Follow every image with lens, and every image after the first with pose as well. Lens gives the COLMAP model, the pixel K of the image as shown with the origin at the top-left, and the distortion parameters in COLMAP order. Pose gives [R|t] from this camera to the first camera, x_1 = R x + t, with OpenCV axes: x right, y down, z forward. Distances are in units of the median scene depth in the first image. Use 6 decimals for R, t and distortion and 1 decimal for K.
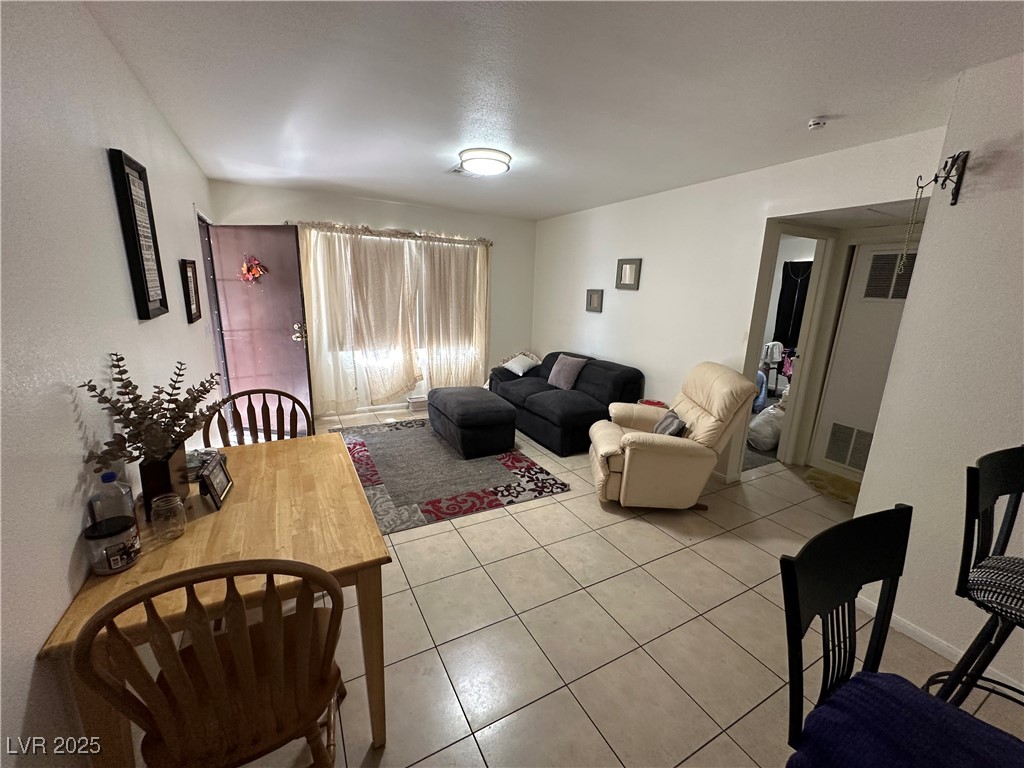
lens RADIAL K [[410.8, 0, 513.1], [0, 410.8, 384.2], [0, 0, 1]] dist [0.000913, -0.000544]
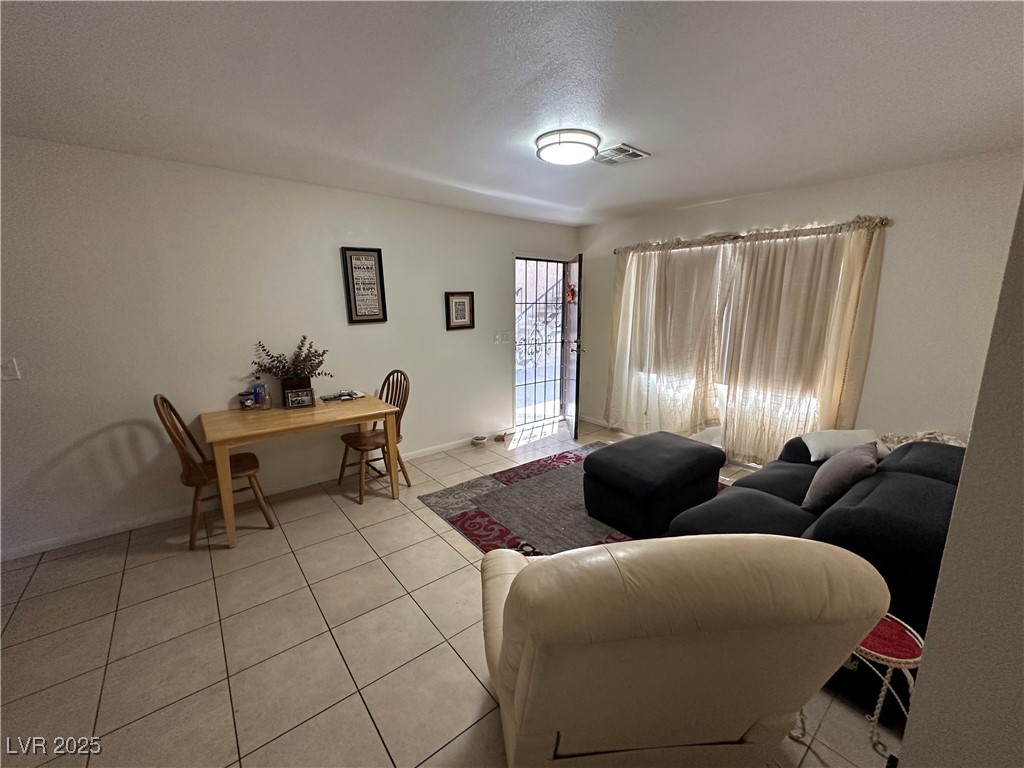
lens RADIAL K [[410.8, 0, 513.0], [0, 410.8, 386.3], [0, 0, 1]] dist [0.000913, -0.000544]
pose [[0.182793, 0.167842, -0.968719, 0.478575], [-0.215292, 0.968239, 0.127134, -0.105477], [0.959289, 0.185318, 0.213122, 0.505781]]
